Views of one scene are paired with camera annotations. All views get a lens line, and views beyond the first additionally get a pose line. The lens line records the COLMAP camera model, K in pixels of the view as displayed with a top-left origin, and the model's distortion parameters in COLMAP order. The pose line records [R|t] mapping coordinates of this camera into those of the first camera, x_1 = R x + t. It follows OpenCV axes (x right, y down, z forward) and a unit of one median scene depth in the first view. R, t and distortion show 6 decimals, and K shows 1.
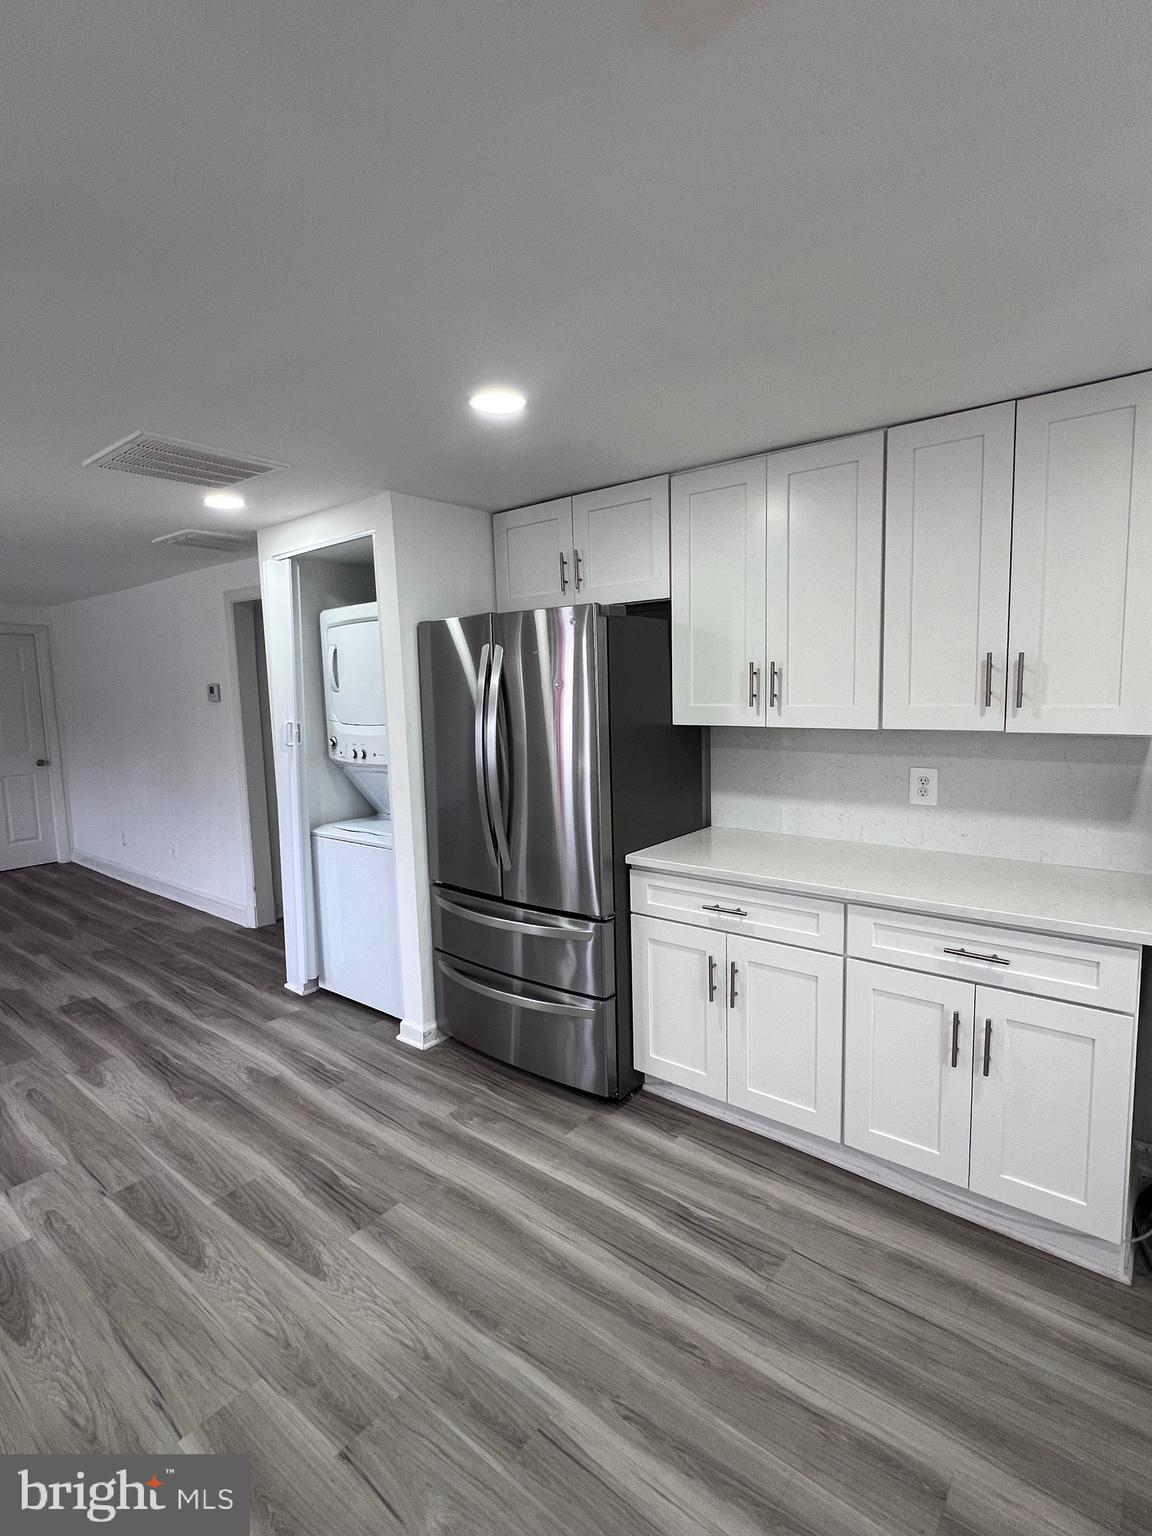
lens RADIAL K [[740.3, 0, 579.3], [0, 740.3, 763.7], [0, 0, 1]] dist [-0.002751, 0.000326]
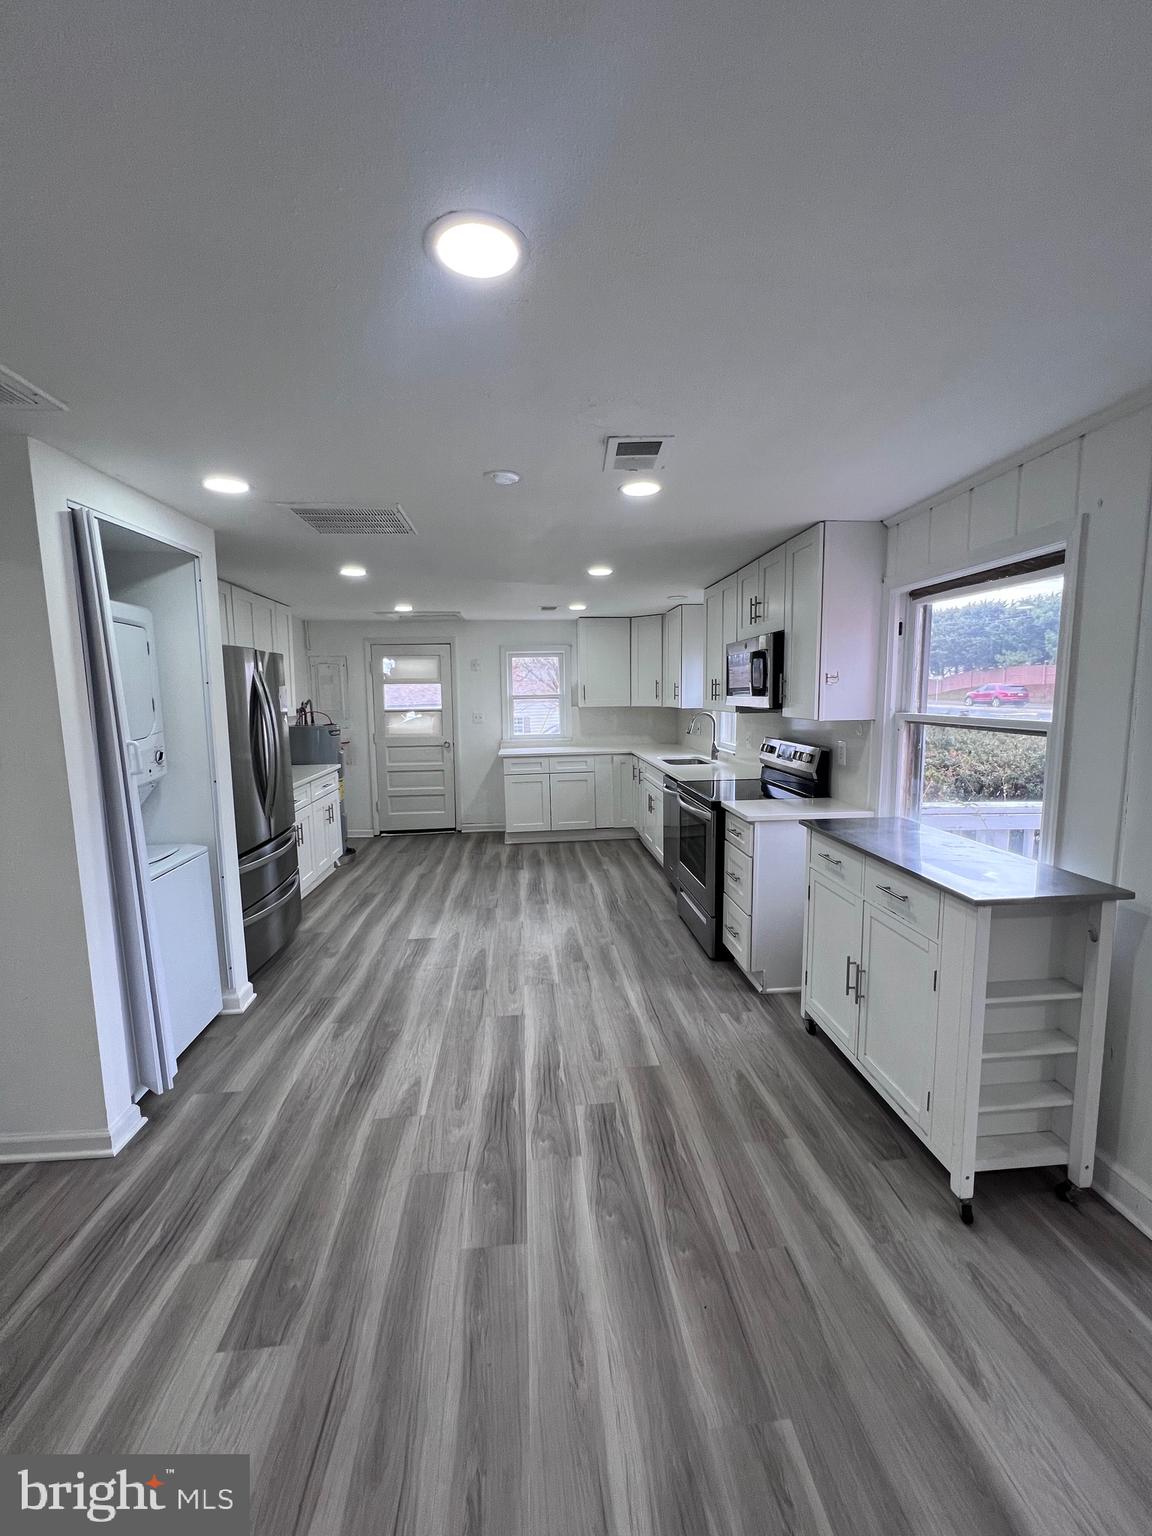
lens RADIAL K [[613.2, 0, 580.3], [0, 613.2, 765.6], [0, 0, 1]] dist [-0.005161, 0.000795]
pose [[-0.695408, -0.053002, 0.716658, -1.548433], [0.108470, 0.978108, 0.177592, -0.125006], [-0.710382, 0.201235, -0.674435, 1.480250]]
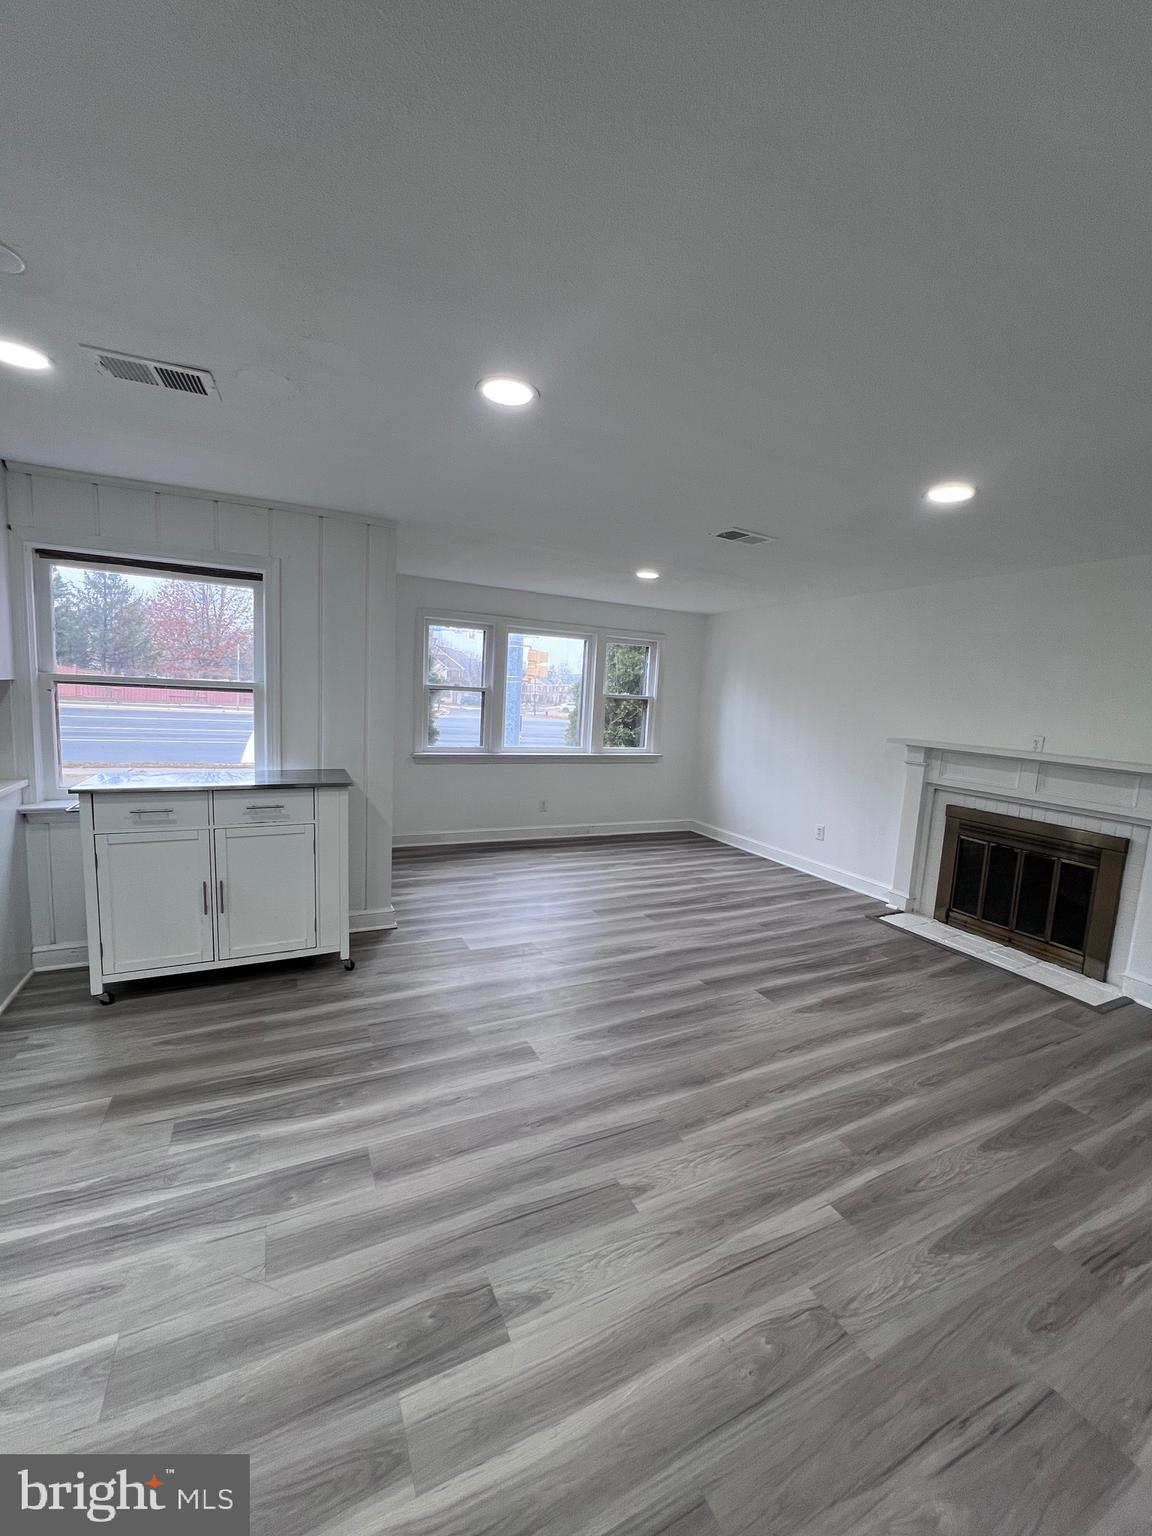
lens RADIAL K [[613.2, 0, 579.6], [0, 613.2, 766.9], [0, 0, 1]] dist [-0.005161, 0.000795]
pose [[-0.424760, 0.114999, -0.897972, -0.559039], [-0.140206, 0.971575, 0.190746, -0.136164], [0.894383, 0.206922, -0.396563, 1.609974]]
